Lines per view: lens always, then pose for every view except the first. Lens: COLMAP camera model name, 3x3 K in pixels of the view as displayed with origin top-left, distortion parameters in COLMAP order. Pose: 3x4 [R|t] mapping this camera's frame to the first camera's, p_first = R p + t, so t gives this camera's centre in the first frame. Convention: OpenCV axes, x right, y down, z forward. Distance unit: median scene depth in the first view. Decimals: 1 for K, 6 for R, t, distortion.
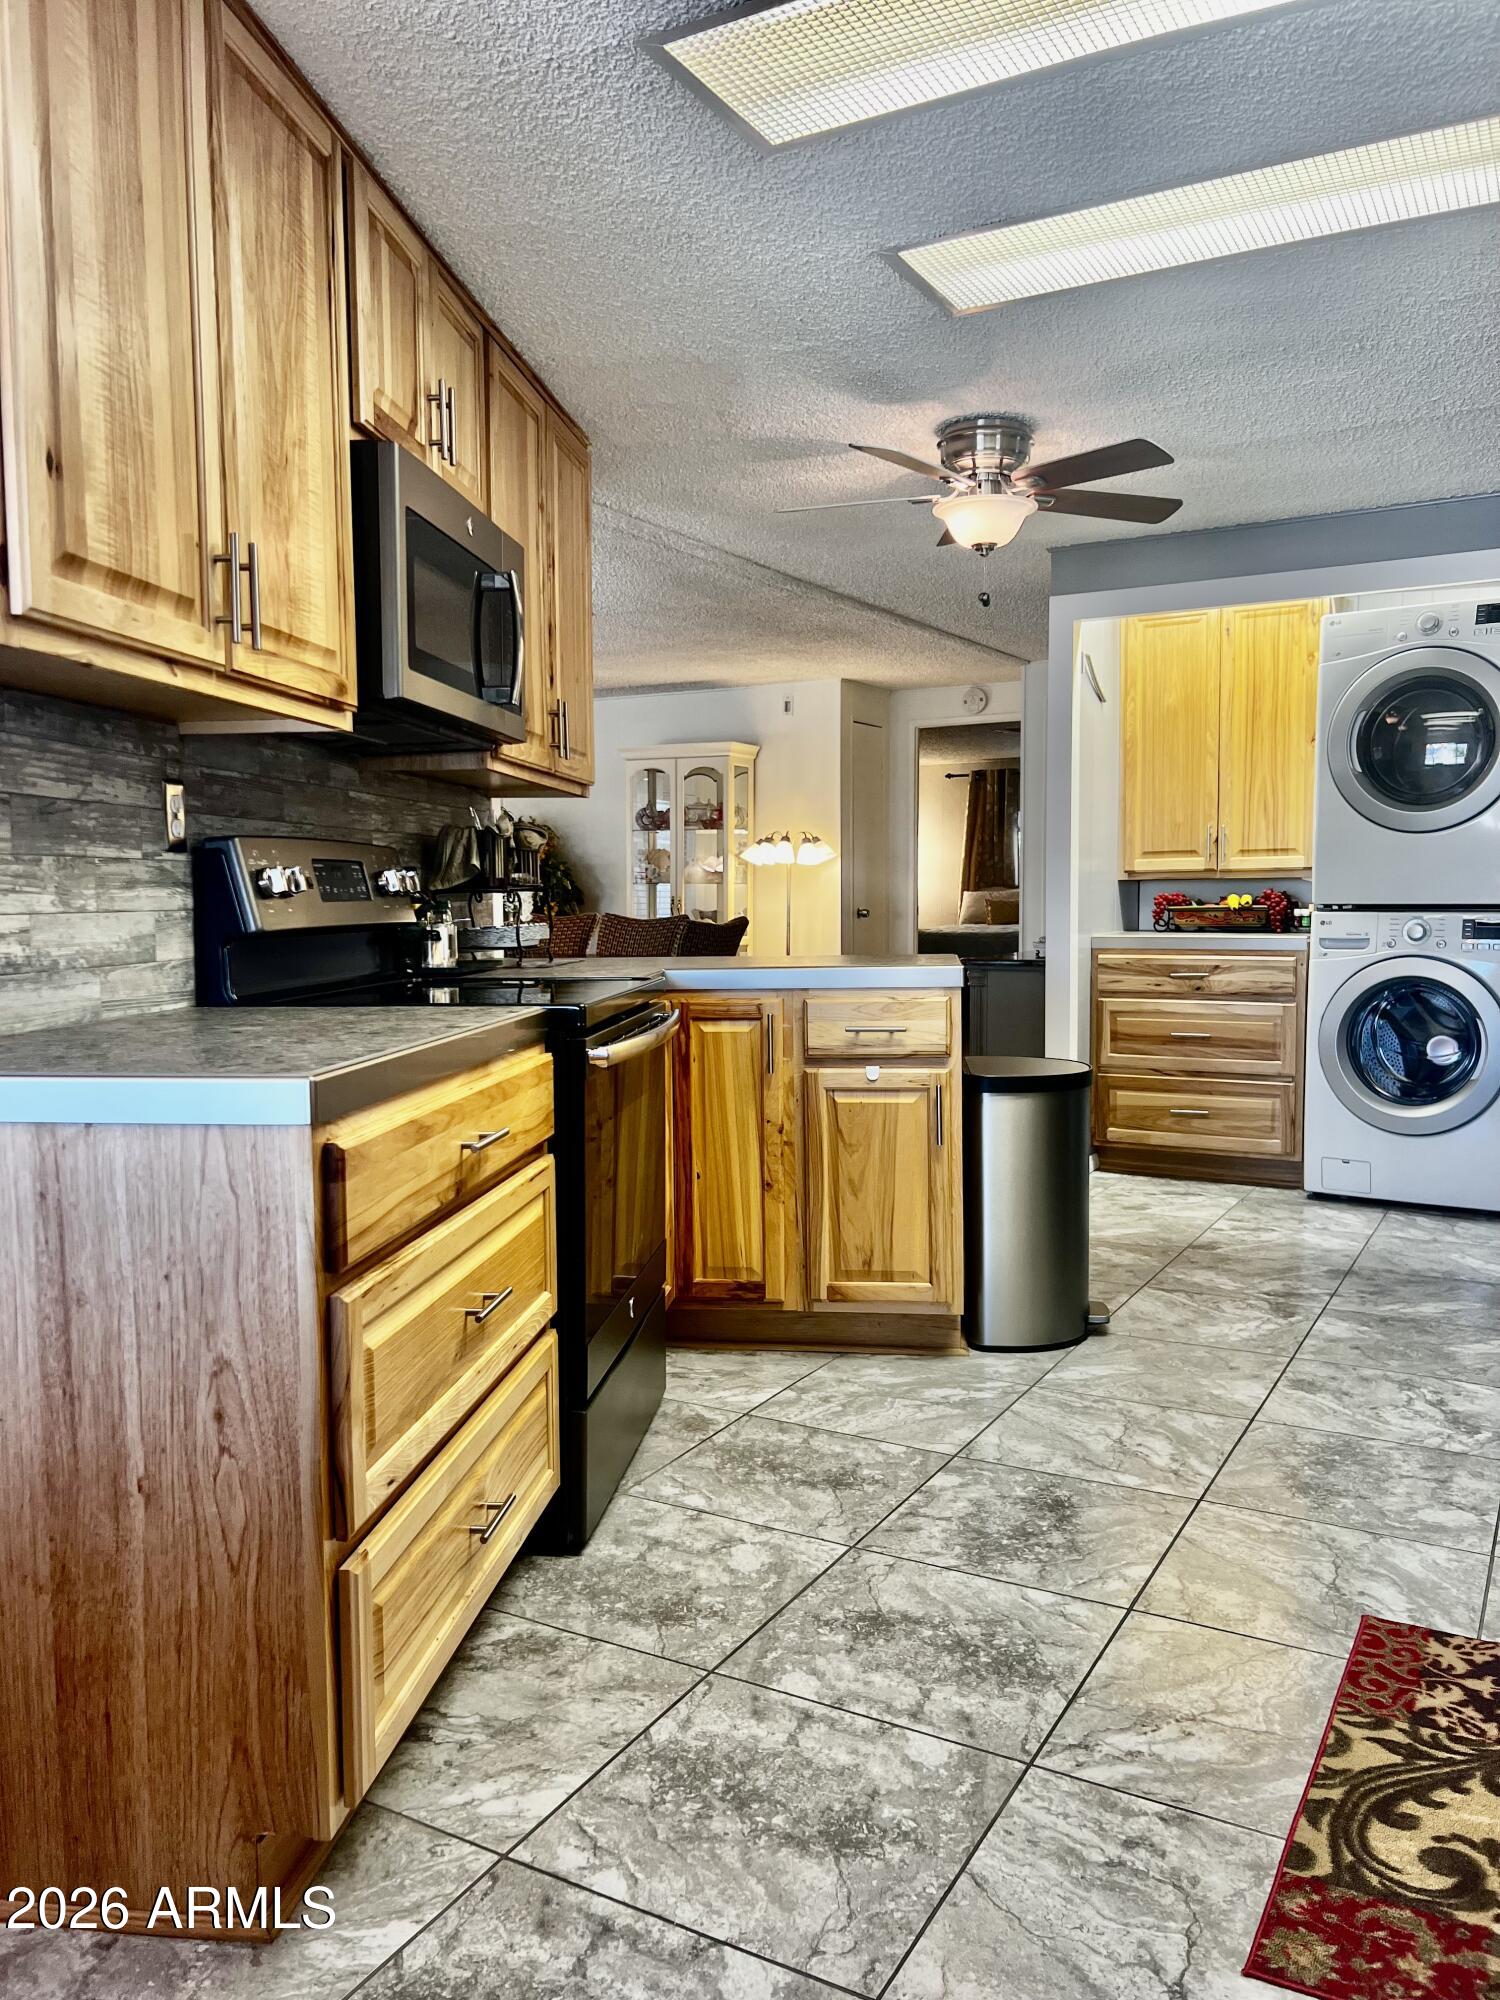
lens RADIAL K [[1524.1, 0, 742.3], [0, 1524.1, 1000.9], [0, 0, 1]] dist [0.022845, -0.013403]
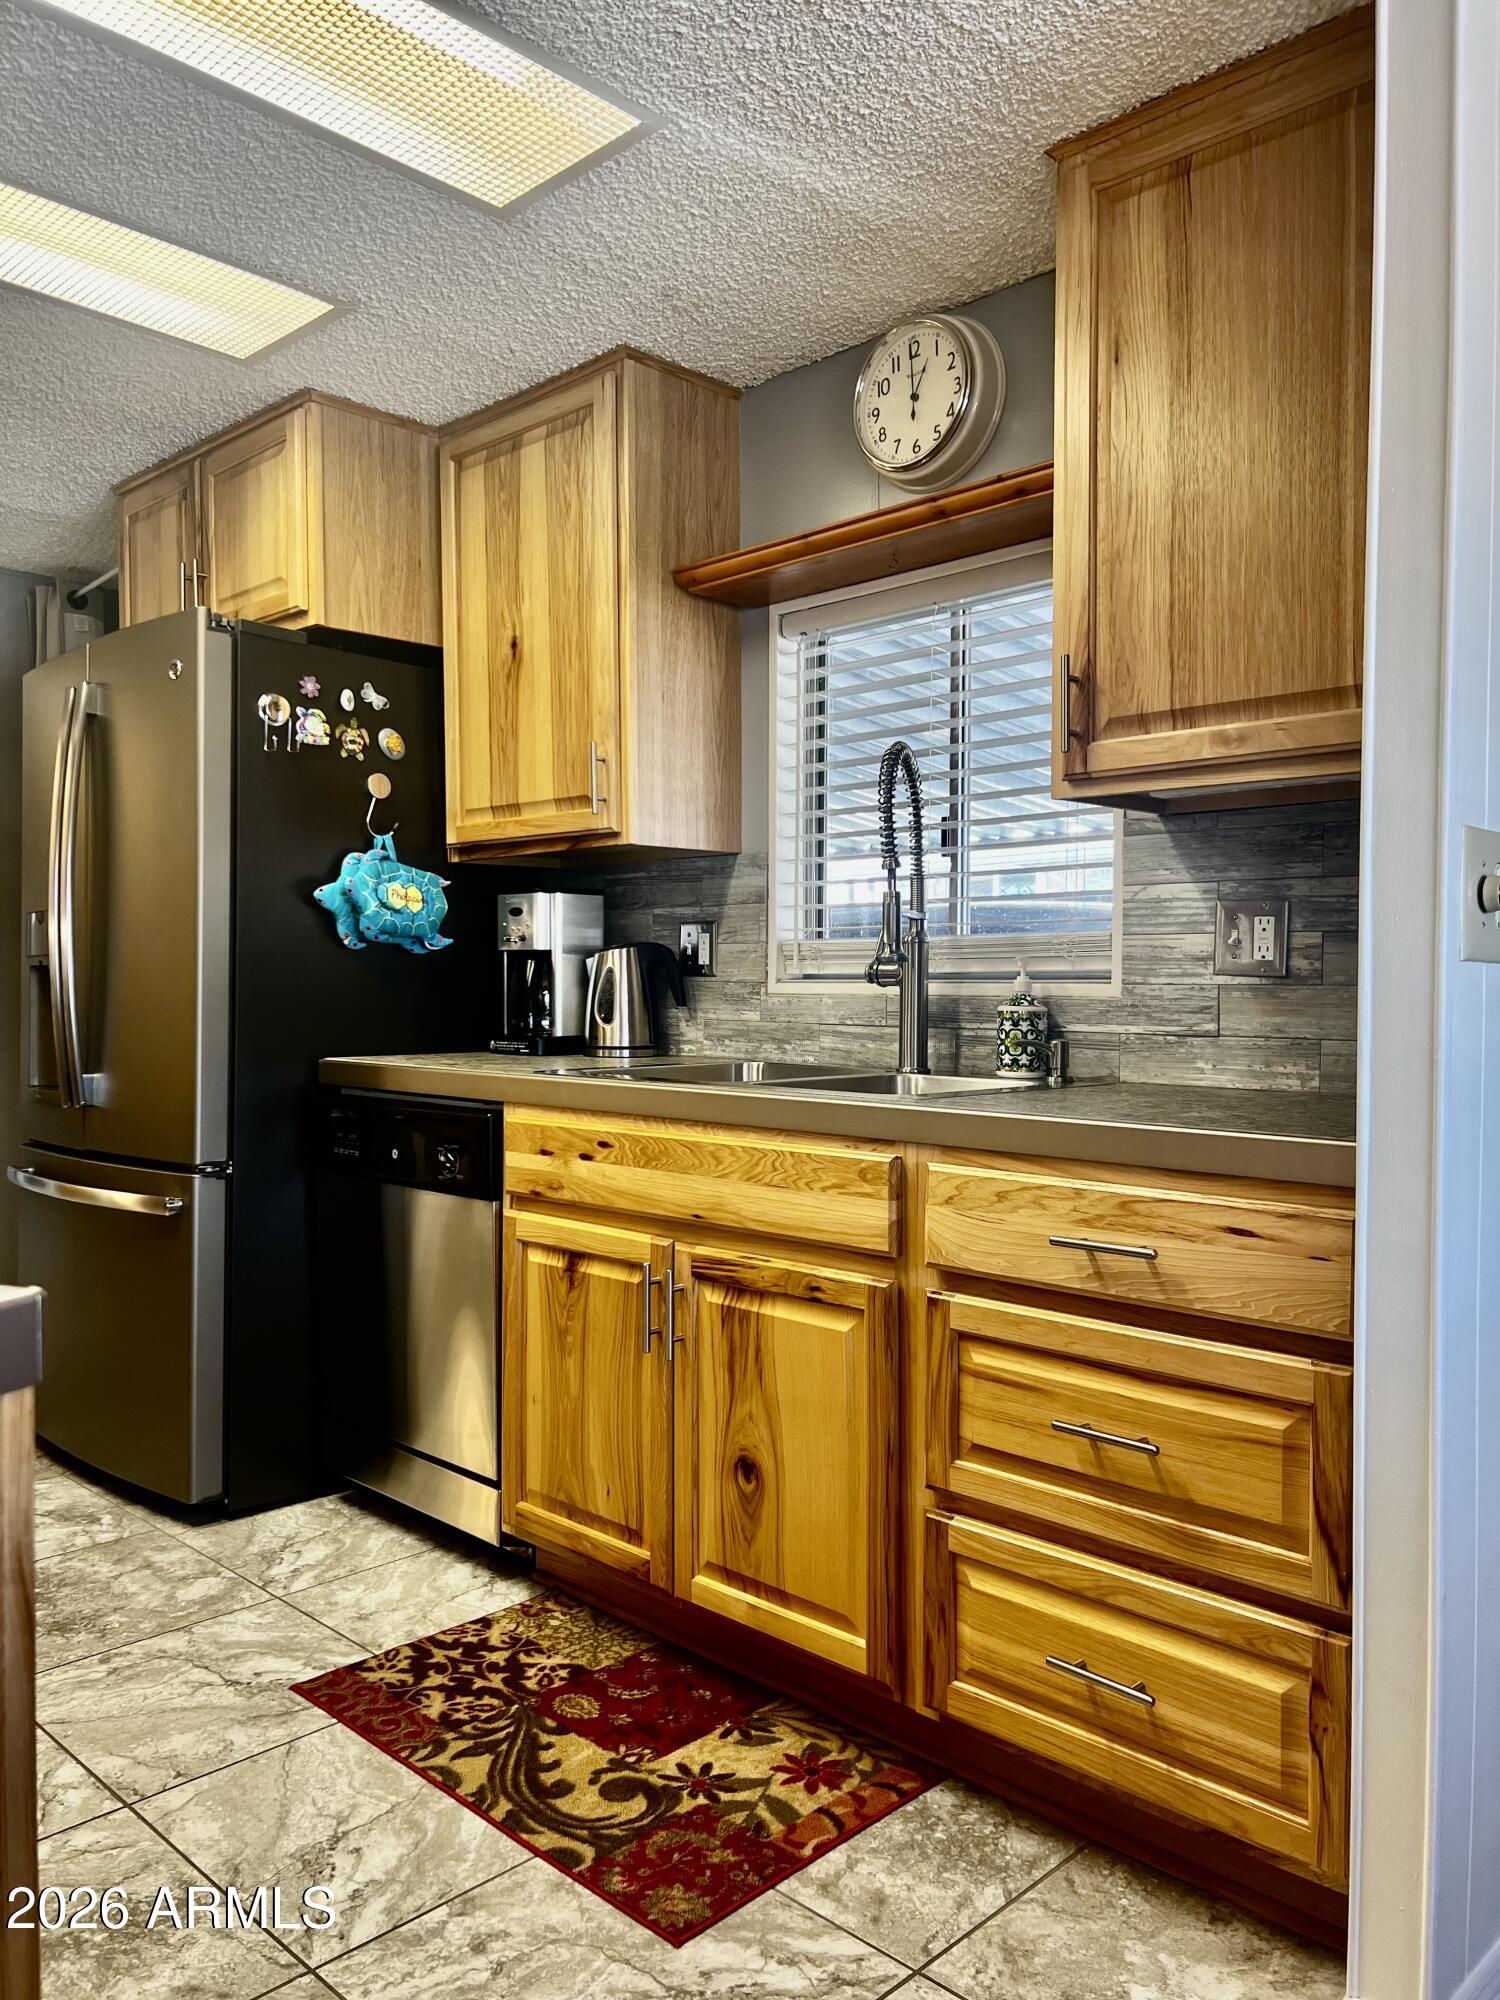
lens RADIAL K [[1524.1, 0, 728.4], [0, 1524.1, 1017.5], [0, 0, 1]] dist [0.022845, -0.013403]
pose [[0.271566, -0.014667, 0.962308, -0.564313], [0.068655, 0.997632, -0.004169, -0.015447], [-0.959968, 0.067200, 0.271930, 0.499416]]
